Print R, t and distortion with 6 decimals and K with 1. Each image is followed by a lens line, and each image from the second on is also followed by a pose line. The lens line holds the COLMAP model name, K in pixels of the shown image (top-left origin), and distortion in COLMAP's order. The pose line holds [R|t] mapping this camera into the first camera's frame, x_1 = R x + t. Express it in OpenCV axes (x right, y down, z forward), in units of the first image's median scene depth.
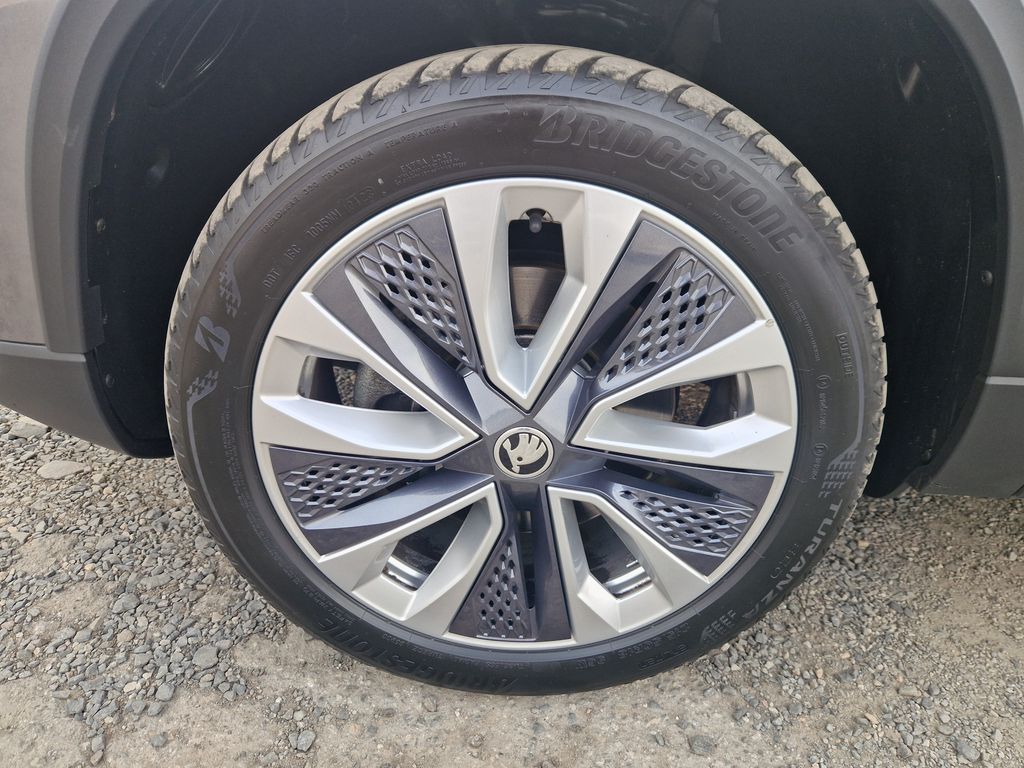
lens RADIAL K [[709.8, 0, 512.0], [0, 709.8, 384.0], [0, 0, 1]] dist [0.004504, -0.001116]
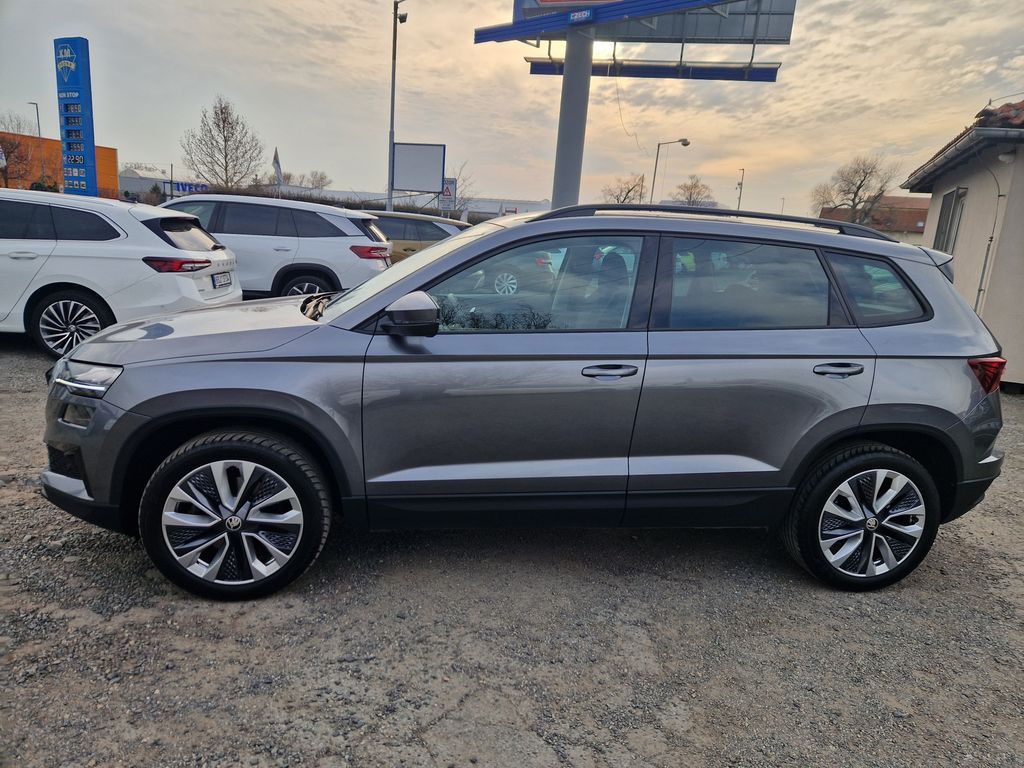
lens RADIAL K [[678.2, 0, 512.0], [0, 678.2, 384.0], [0, 0, 1]] dist [0.028067, -0.007017]
pose [[0.984942, -0.030331, 0.170205, 0.928278], [0.070550, 0.969303, -0.235529, 0.349127], [-0.157837, 0.243990, 0.956847, -3.116984]]
